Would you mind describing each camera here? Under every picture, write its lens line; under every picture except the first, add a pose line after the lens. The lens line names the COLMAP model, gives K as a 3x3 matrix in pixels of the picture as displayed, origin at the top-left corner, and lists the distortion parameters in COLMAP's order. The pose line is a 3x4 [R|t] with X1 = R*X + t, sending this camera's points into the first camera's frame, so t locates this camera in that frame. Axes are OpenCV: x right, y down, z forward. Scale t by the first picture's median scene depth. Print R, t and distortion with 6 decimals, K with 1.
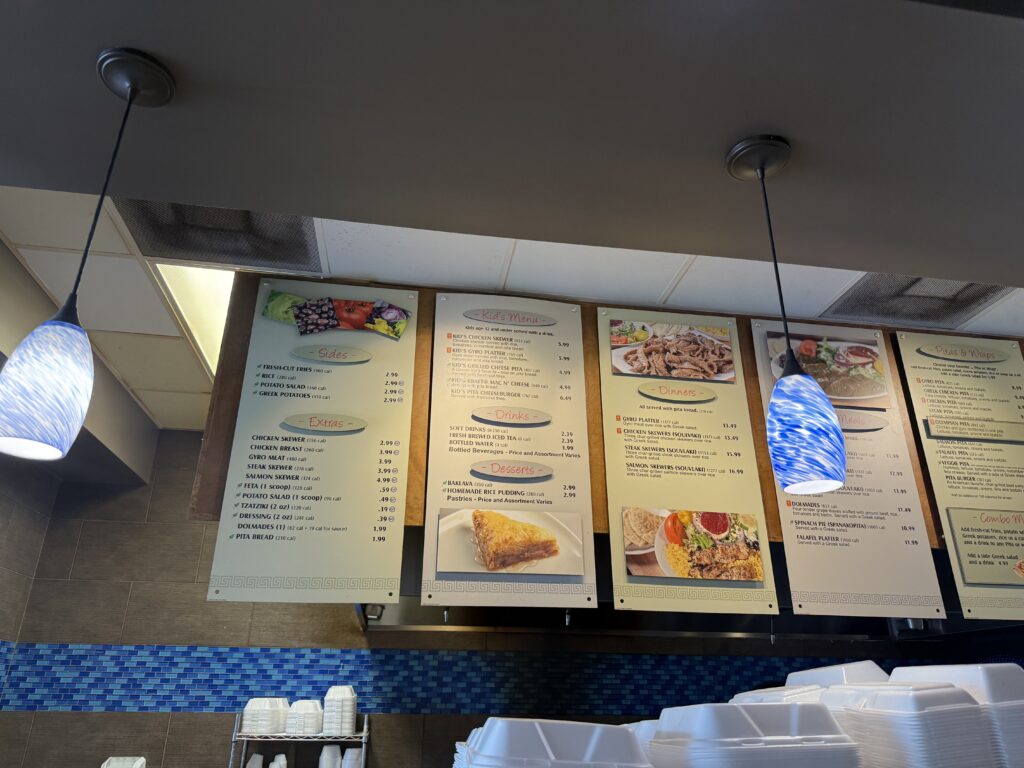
lens RADIAL K [[733.3, 0, 521.4], [0, 733.3, 383.4], [0, 0, 1]] dist [0.017870, -0.018502]
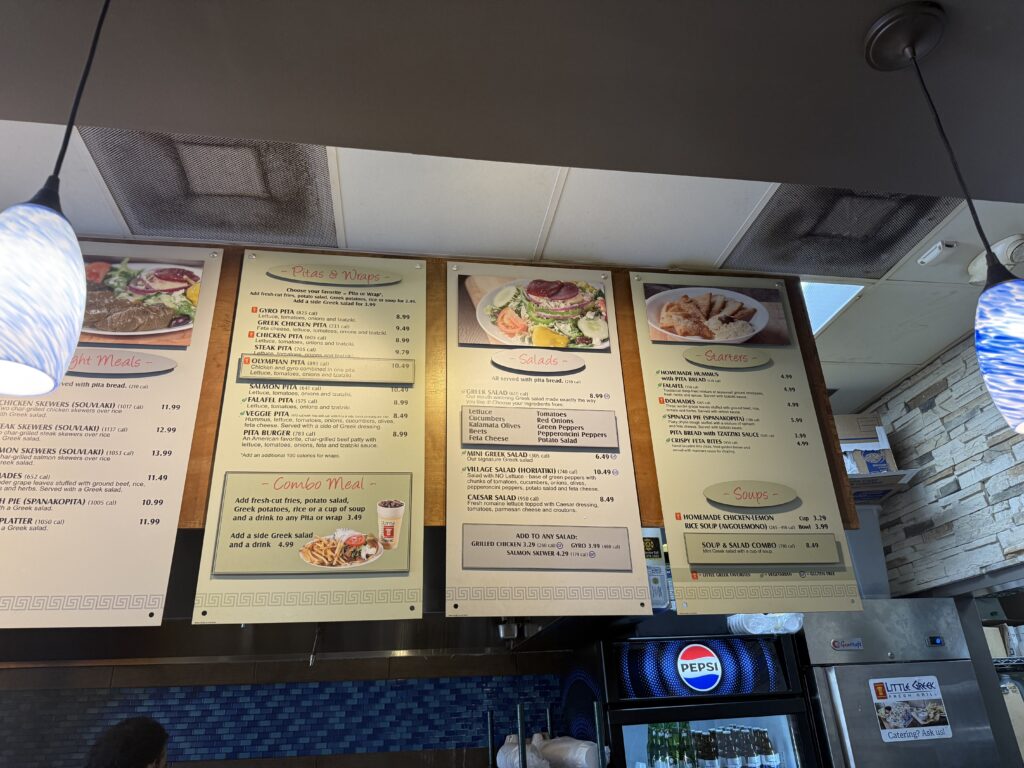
lens RADIAL K [[733.3, 0, 507.7], [0, 733.3, 380.6], [0, 0, 1]] dist [0.017870, -0.018502]
pose [[0.998945, -0.045572, 0.005633, 0.802777], [0.045738, 0.998373, -0.034053, 0.107877], [-0.004072, 0.034274, 0.999404, 0.246183]]
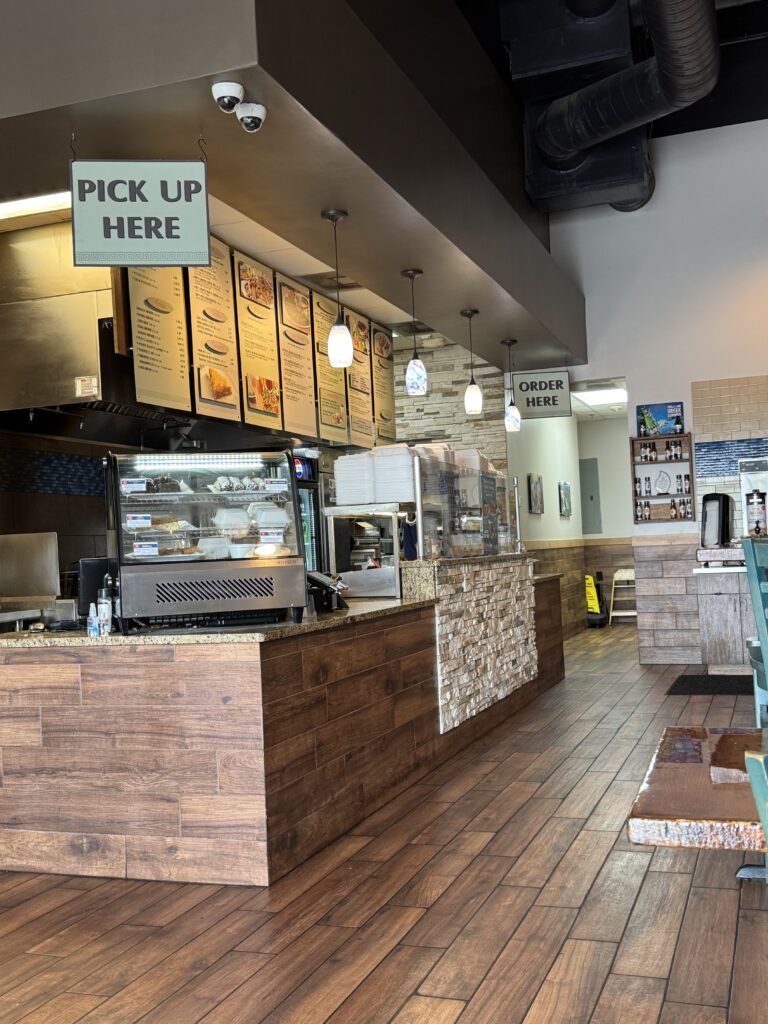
lens RADIAL K [[1081.5, 0, 384.2], [0, 1081.5, 513.1], [0, 0, 1]] dist [0.022283, 0.000000]
pose [[0.496215, 0.001036, 0.868199, -1.843072], [-0.305567, 0.936225, 0.173529, -0.077003], [-0.812649, -0.351401, 0.464885, -0.637962]]
